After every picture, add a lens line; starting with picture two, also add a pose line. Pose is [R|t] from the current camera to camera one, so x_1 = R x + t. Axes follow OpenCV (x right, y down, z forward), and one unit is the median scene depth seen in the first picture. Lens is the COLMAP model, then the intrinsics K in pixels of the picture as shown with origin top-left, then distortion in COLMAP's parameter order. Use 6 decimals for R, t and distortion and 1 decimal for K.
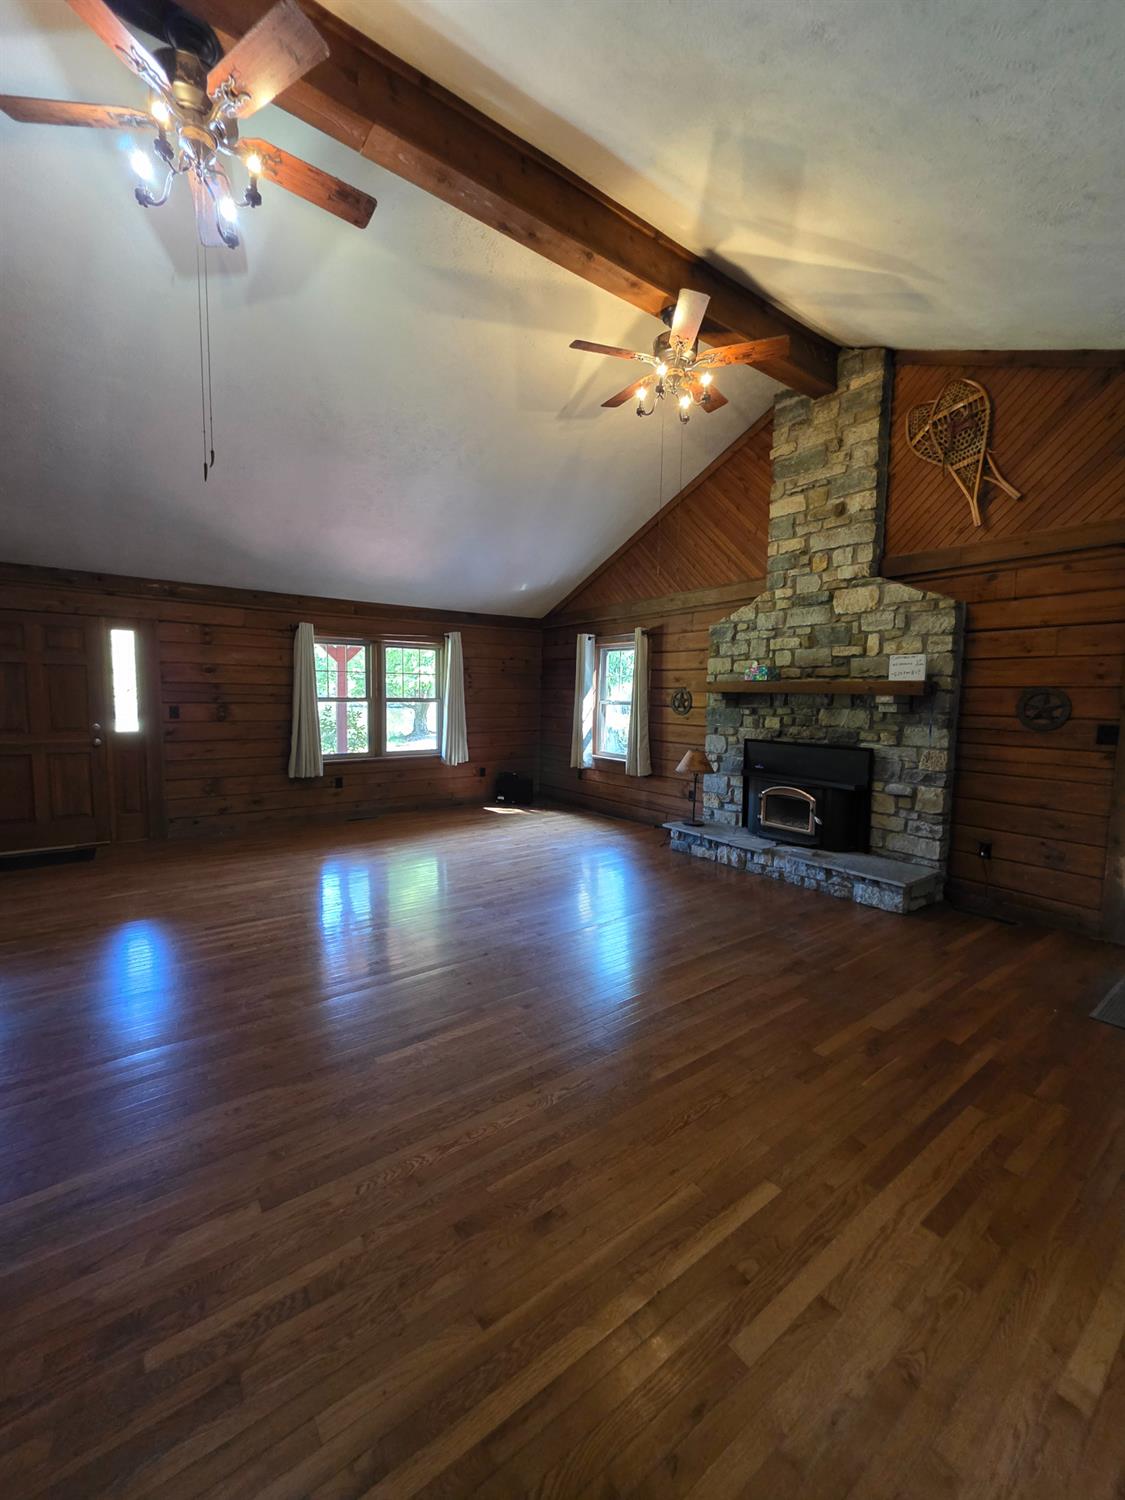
lens RADIAL K [[602.4, 0, 564.6], [0, 602.4, 749.1], [0, 0, 1]] dist [0.002635, -0.000488]
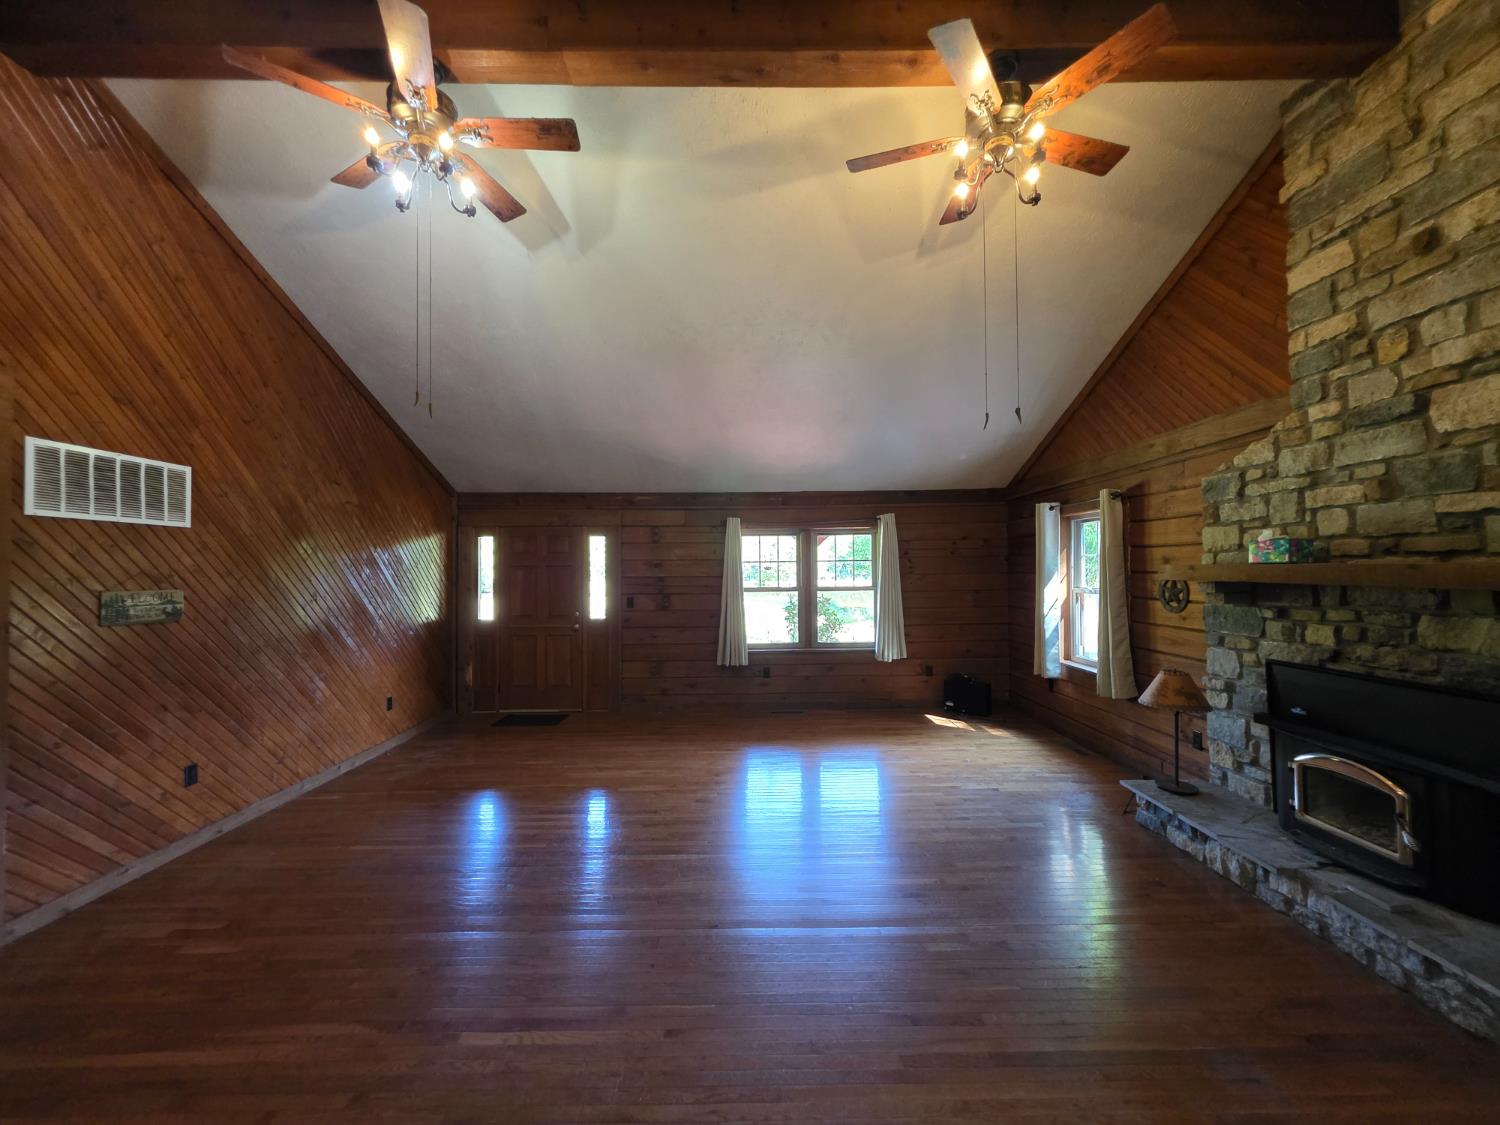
lens RADIAL K [[599.2, 0, 742.1], [0, 599.2, 557.8], [0, 0, 1]] dist [0.001621, -0.000050]
pose [[0.803721, -0.034190, -0.594023, 0.263028], [-0.032585, 0.994320, -0.101317, -0.044082], [0.594113, 0.100787, 0.798043, 0.233874]]
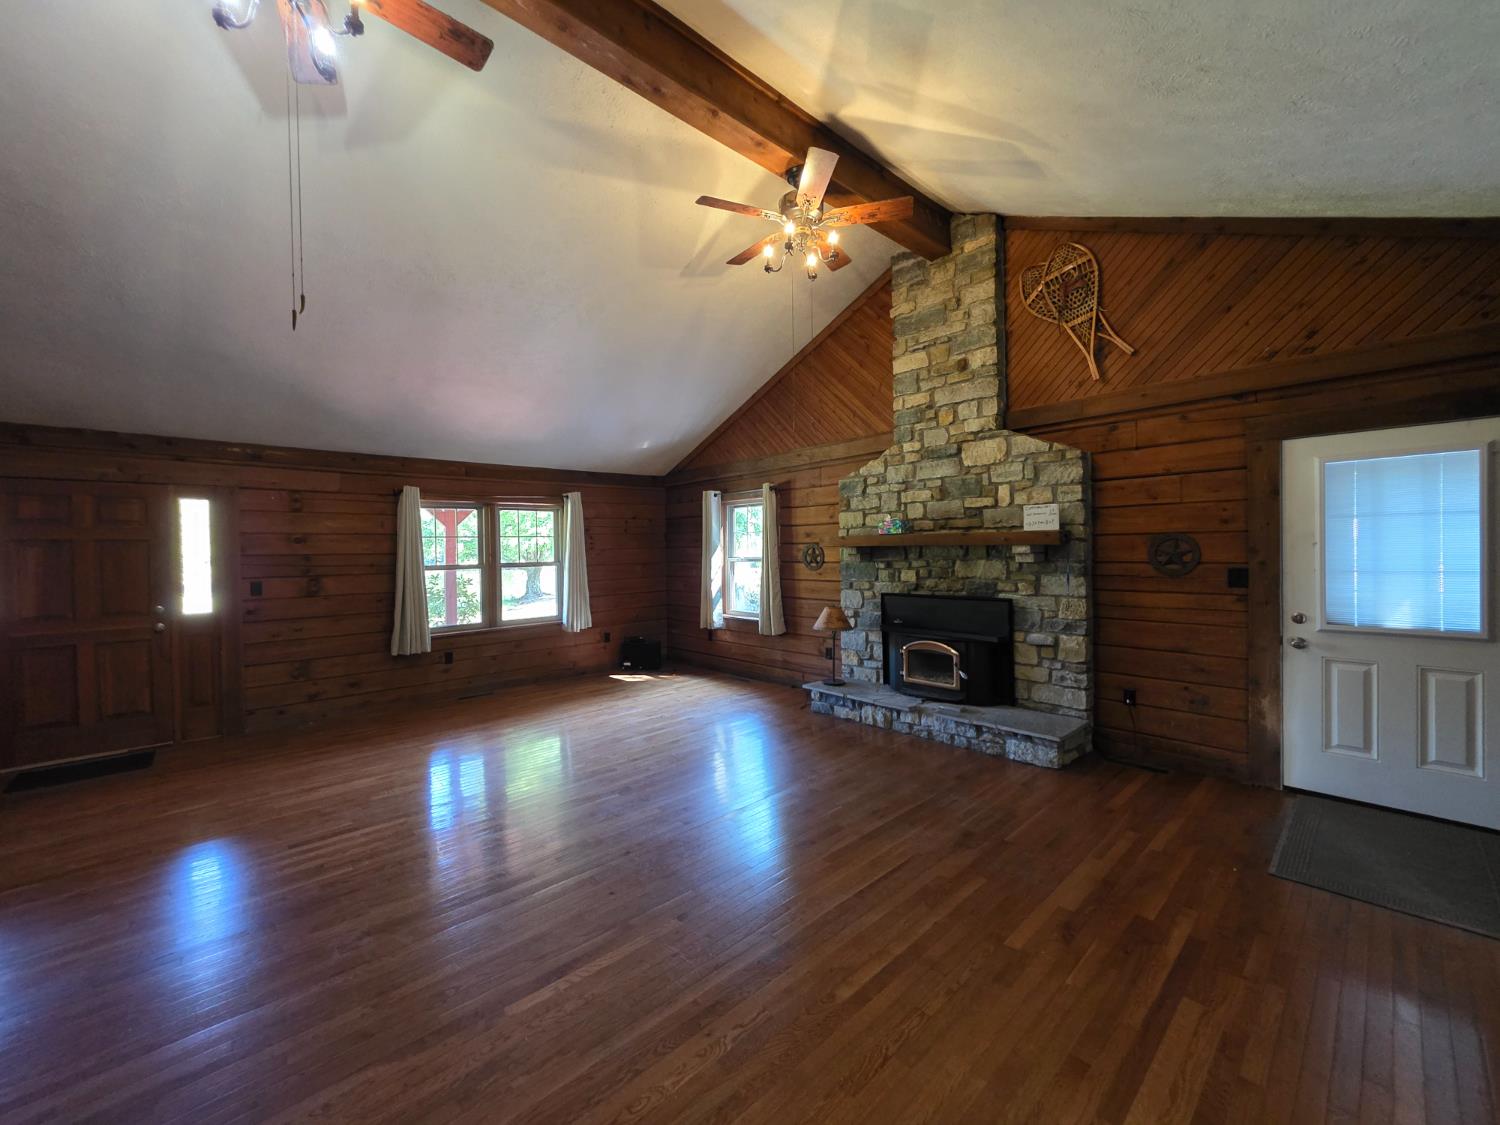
lens RADIAL K [[602.4, 0, 742.7], [0, 602.4, 557.9], [0, 0, 1]] dist [0.002635, -0.000488]
pose [[0.994195, -0.034622, 0.101868, -0.026025], [0.042220, 0.996409, -0.073398, -0.013026], [-0.098961, 0.077273, 0.992087, 0.049048]]
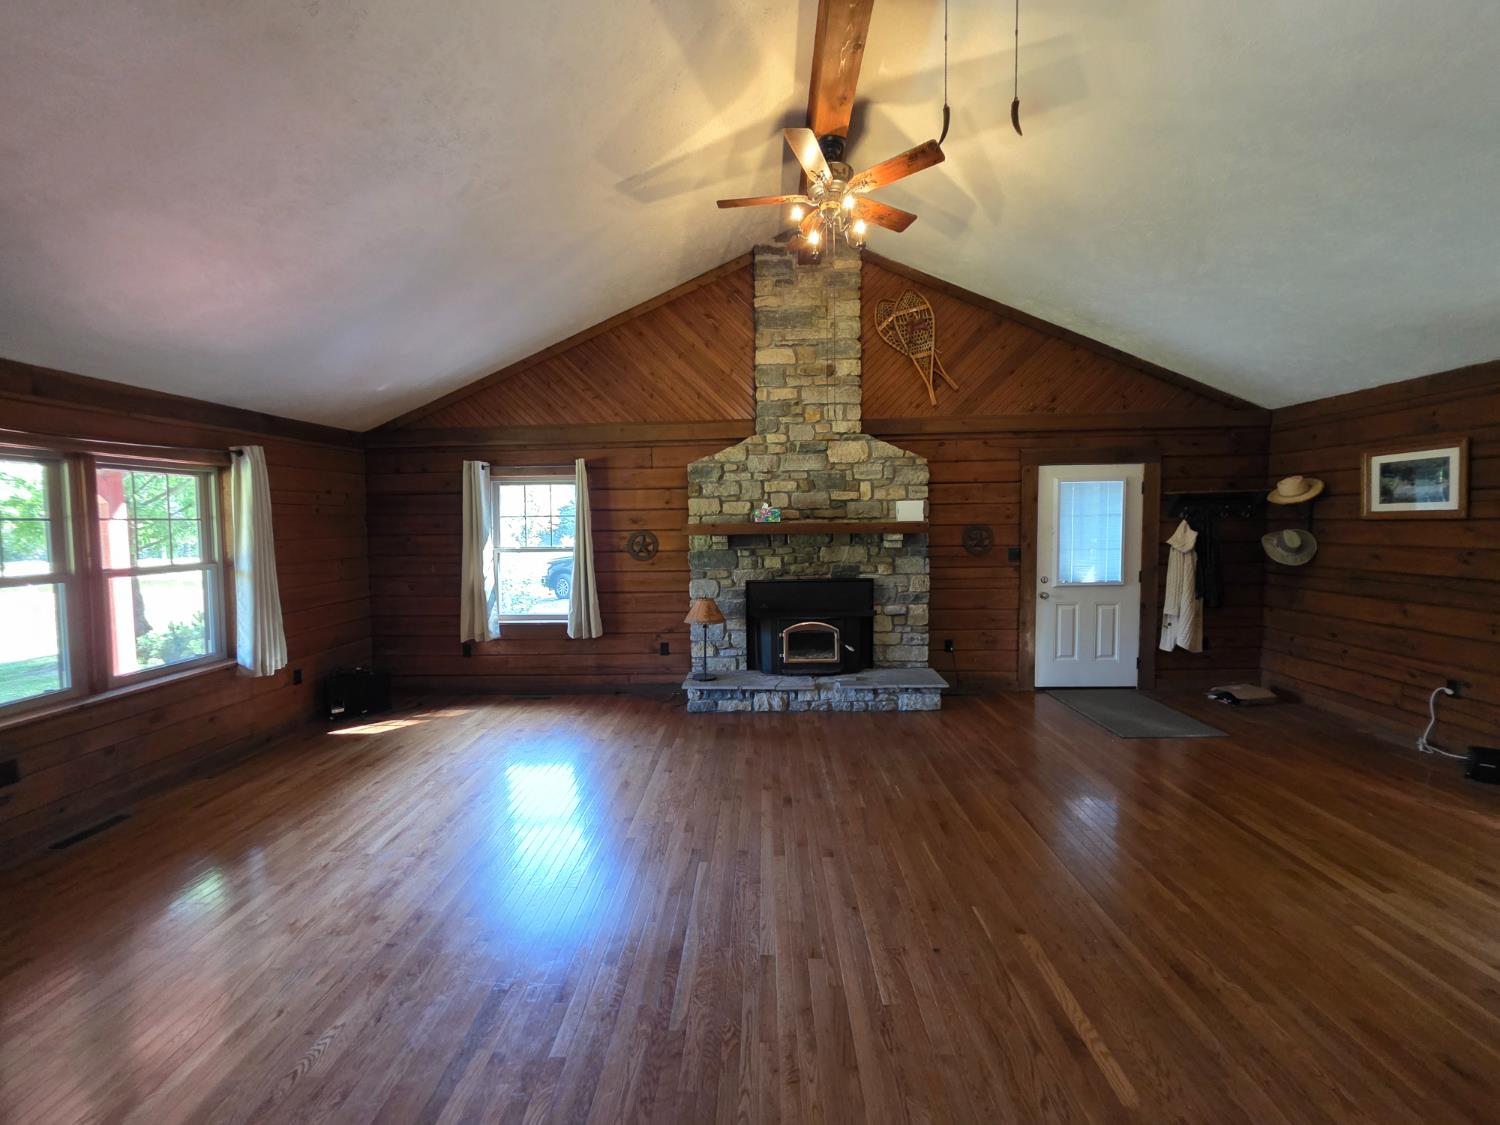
lens RADIAL K [[603.1, 0, 743.9], [0, 603.1, 556.9], [0, 0, 1]] dist [0.001485, -0.000117]
pose [[0.623410, -0.070647, 0.778697, -0.520816], [0.095471, 0.995336, 0.013869, -0.077467], [-0.776045, 0.065697, 0.627247, 0.419586]]
